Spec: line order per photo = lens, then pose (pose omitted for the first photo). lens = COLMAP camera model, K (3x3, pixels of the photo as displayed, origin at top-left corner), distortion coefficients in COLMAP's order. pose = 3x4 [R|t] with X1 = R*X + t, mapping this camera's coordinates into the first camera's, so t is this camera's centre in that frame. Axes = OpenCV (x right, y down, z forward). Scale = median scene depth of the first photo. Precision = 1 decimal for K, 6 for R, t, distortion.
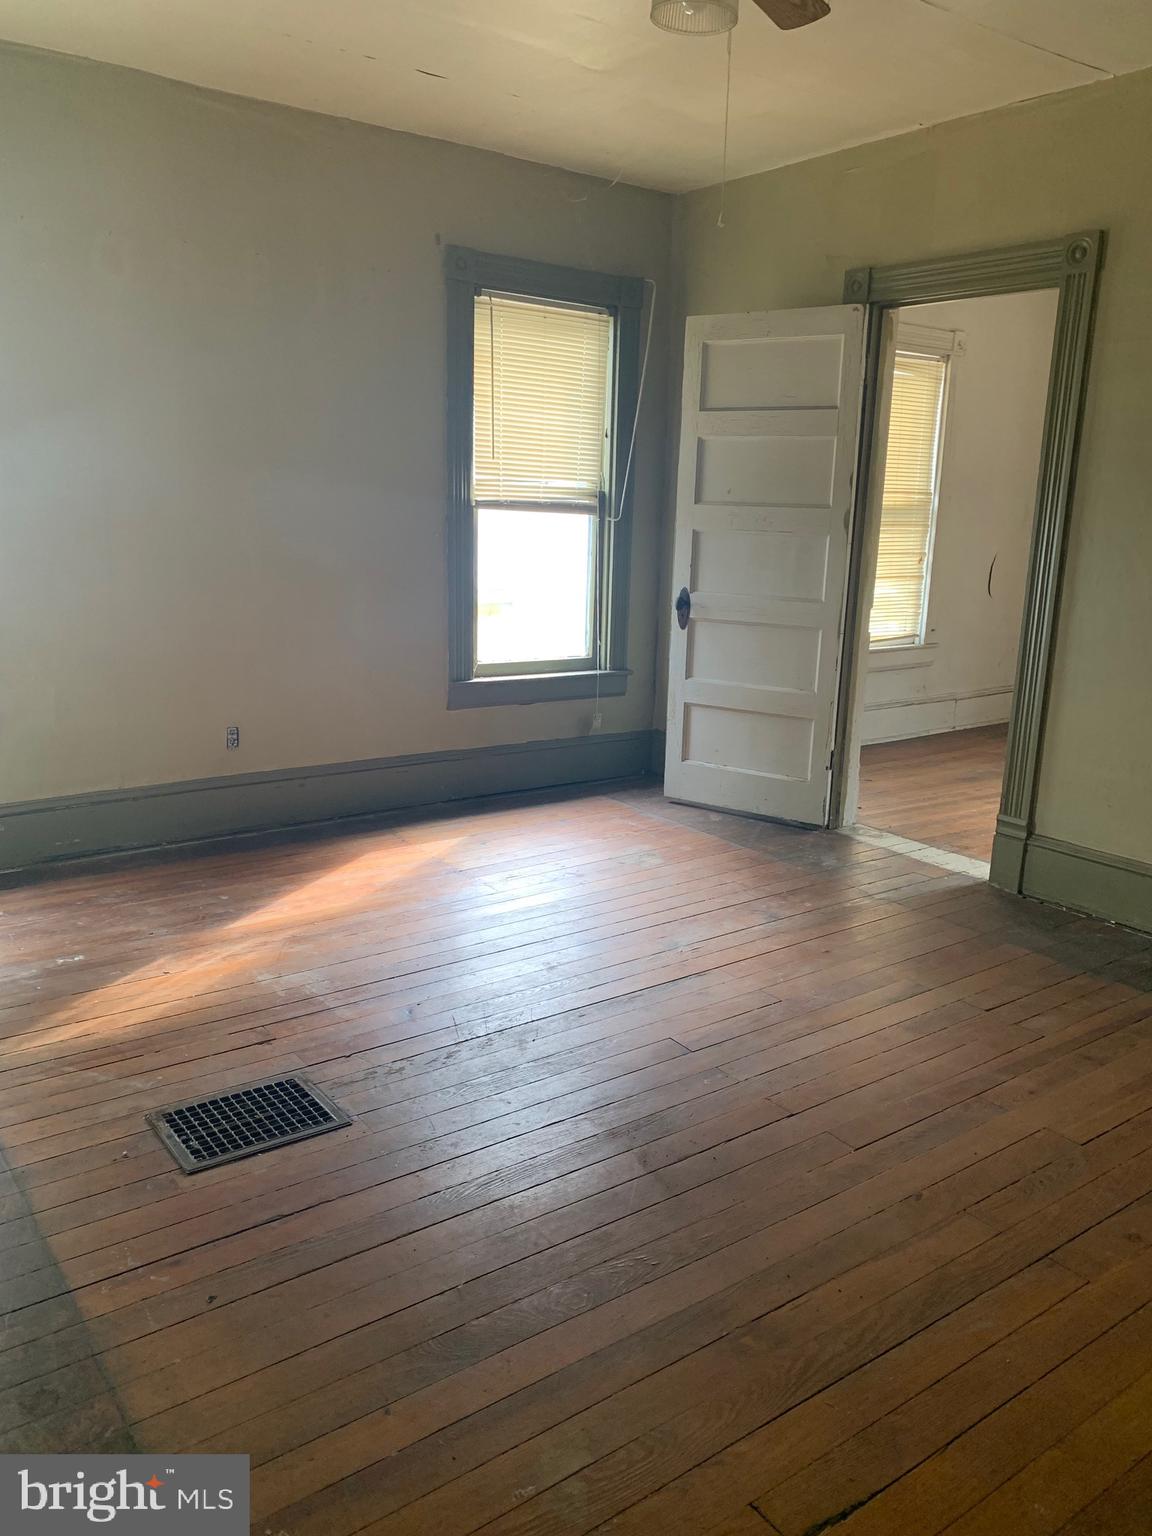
lens RADIAL K [[1173.3, 0, 589.2], [0, 1173.3, 762.7], [0, 0, 1]] dist [0.015537, -0.017266]
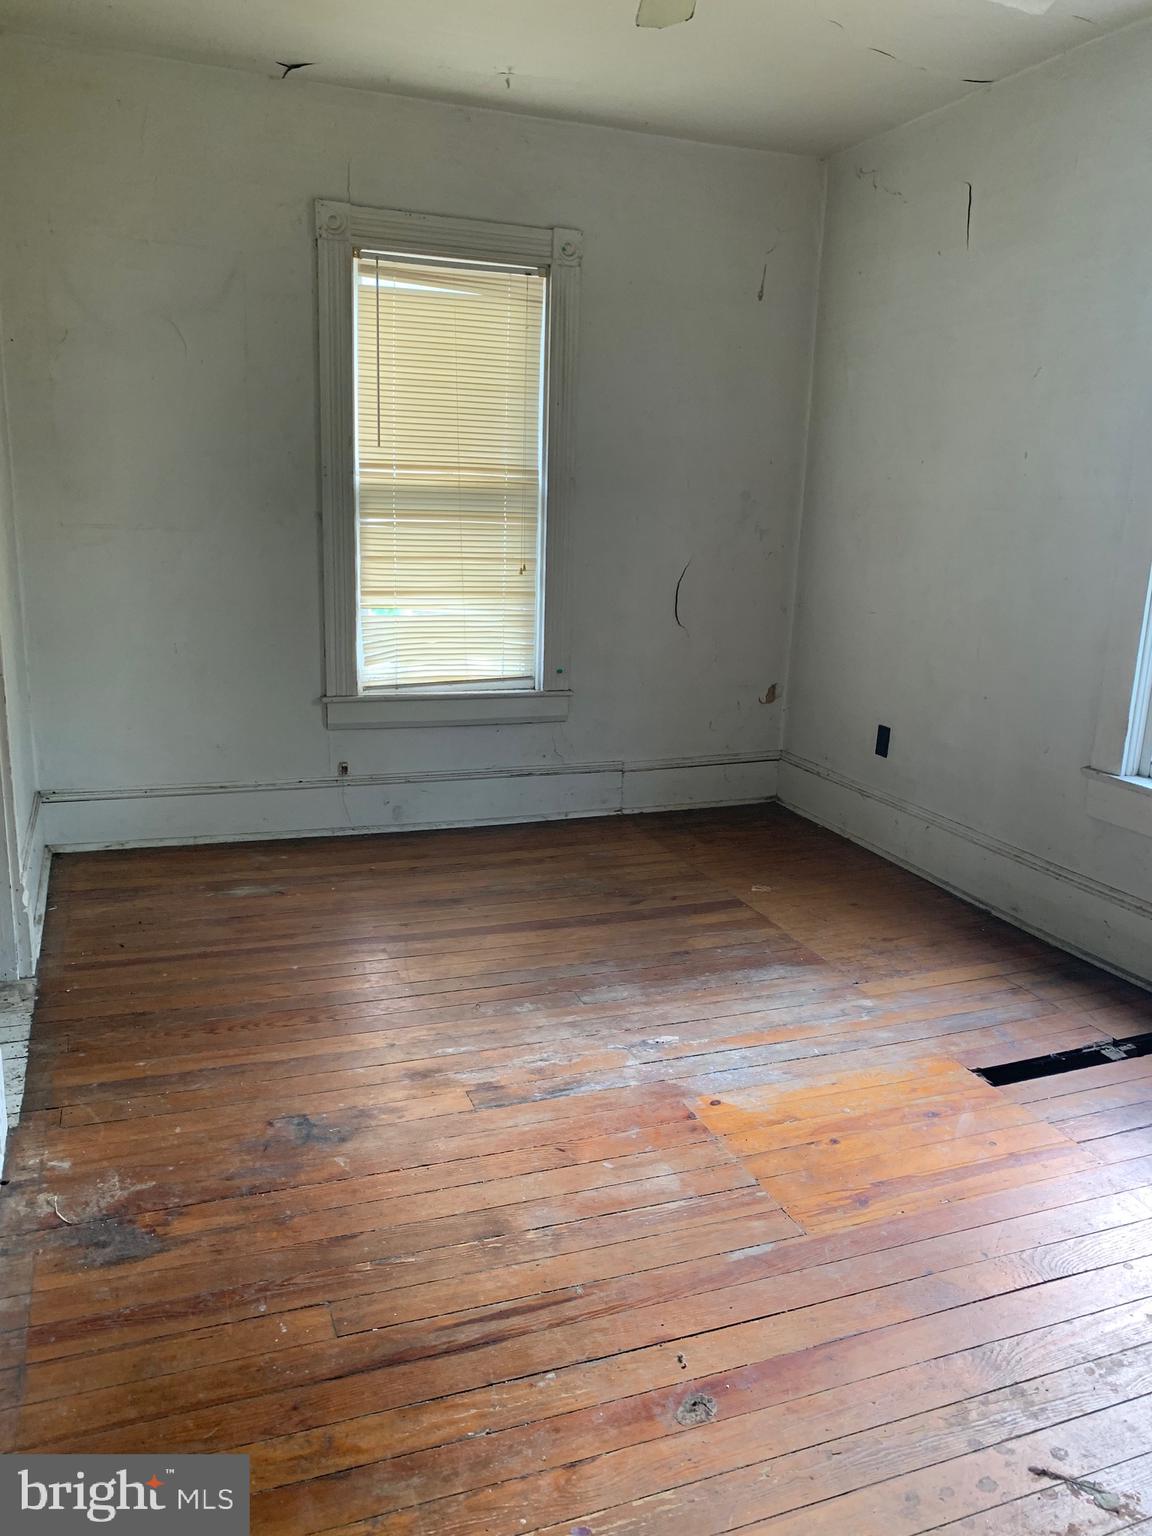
lens RADIAL K [[1173.3, 0, 567.6], [0, 1173.3, 776.7], [0, 0, 1]] dist [0.015537, -0.017266]
pose [[0.962270, 0.059993, -0.265400, 0.489166], [-0.058730, 0.998193, 0.012701, -0.059921], [0.265683, 0.003365, 0.964055, 0.337586]]
